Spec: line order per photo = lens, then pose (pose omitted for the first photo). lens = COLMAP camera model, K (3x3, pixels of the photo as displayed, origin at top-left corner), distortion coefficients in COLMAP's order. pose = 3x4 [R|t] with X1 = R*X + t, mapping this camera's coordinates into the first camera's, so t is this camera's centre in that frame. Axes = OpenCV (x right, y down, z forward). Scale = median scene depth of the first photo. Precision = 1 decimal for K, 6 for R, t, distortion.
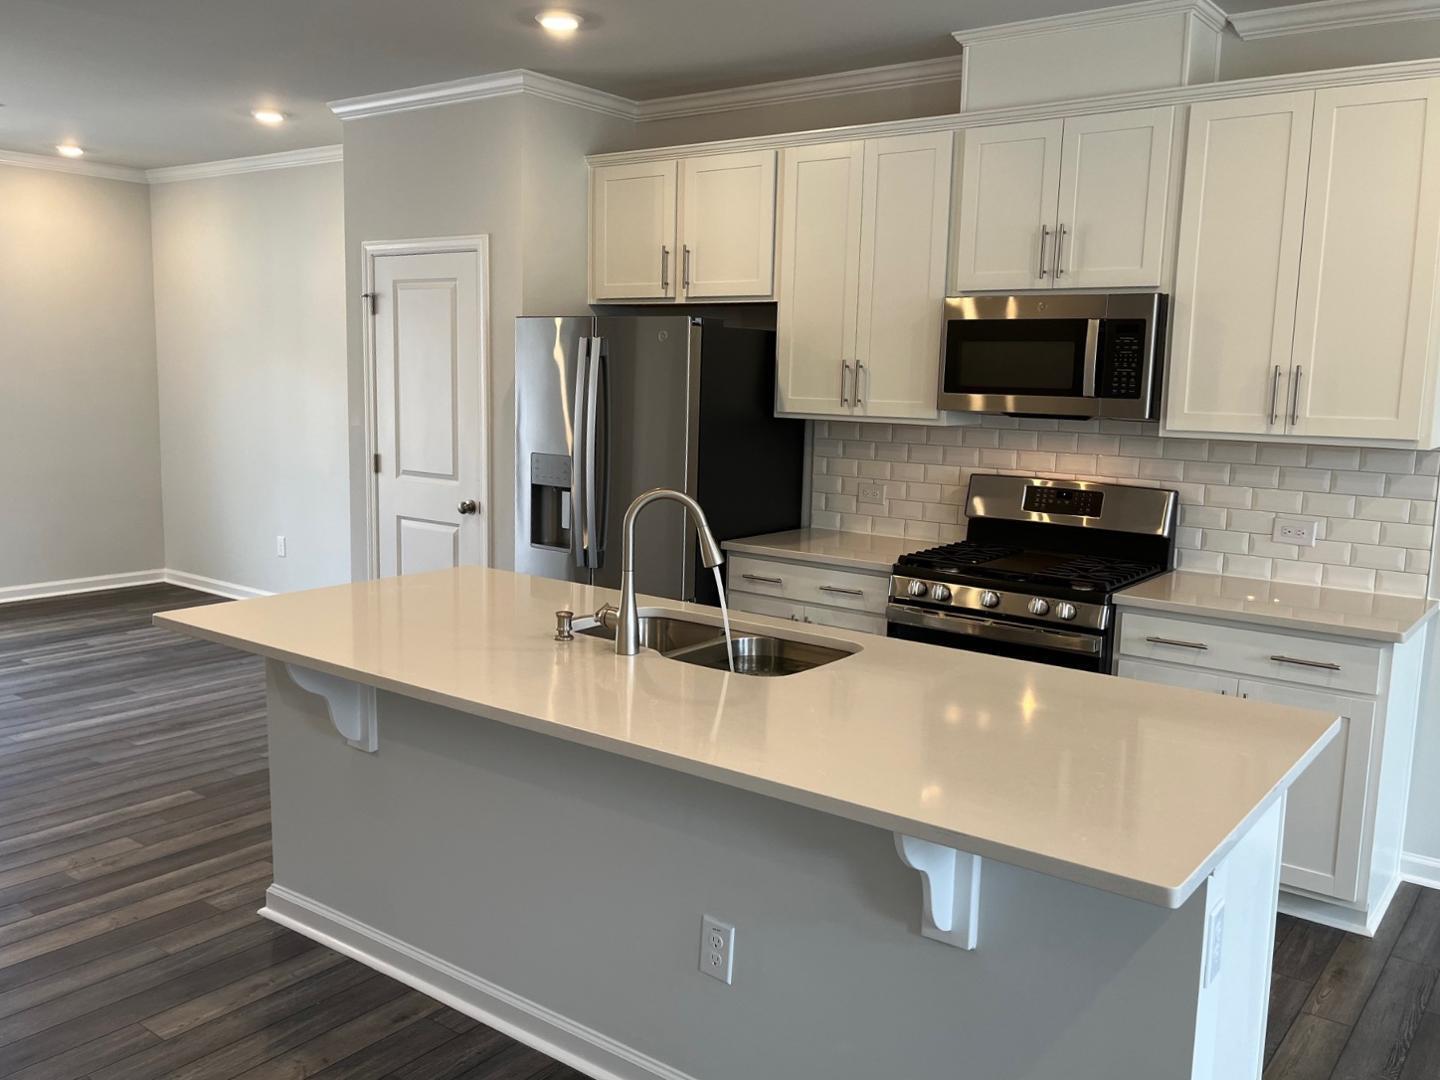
lens RADIAL K [[1138.1, 0, 720.0], [0, 1138.1, 540.0], [0, 0, 1]] dist [0.004755, 0.003122]
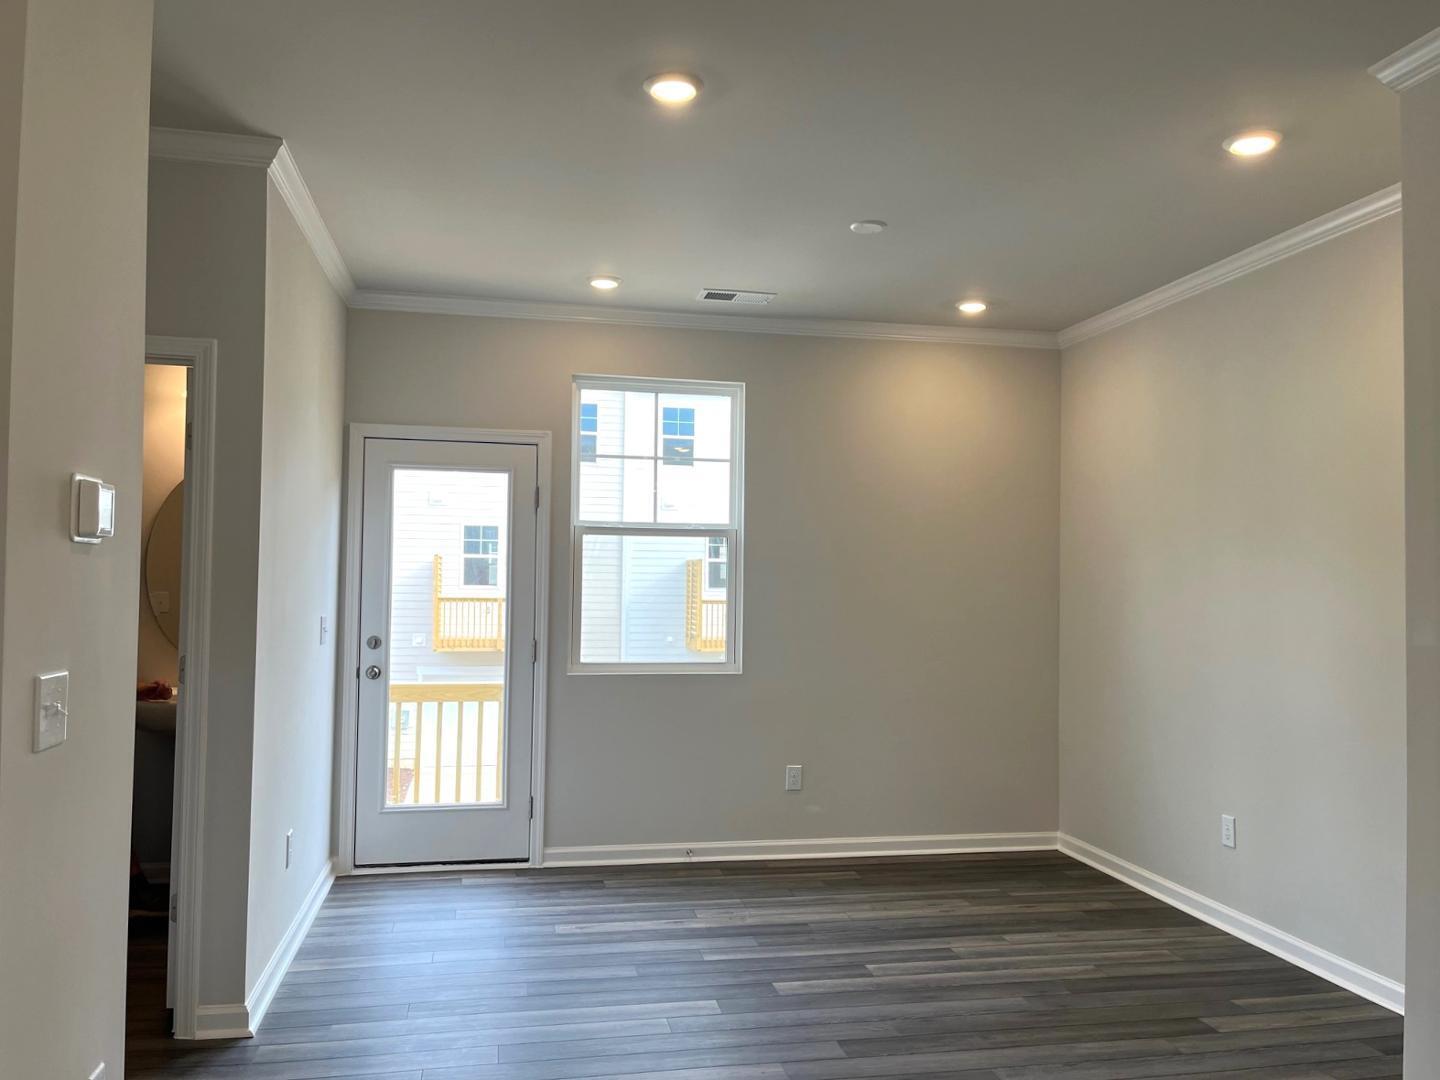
lens RADIAL K [[1110.4, 0, 718.2], [0, 1110.4, 548.9], [0, 0, 1]] dist [0.007586, 0.000059]
pose [[0.730635, -0.040248, -0.681581, -0.158284], [-0.090280, 0.983801, -0.154872, -0.028115], [0.676773, 0.174688, 0.715166, 0.319997]]
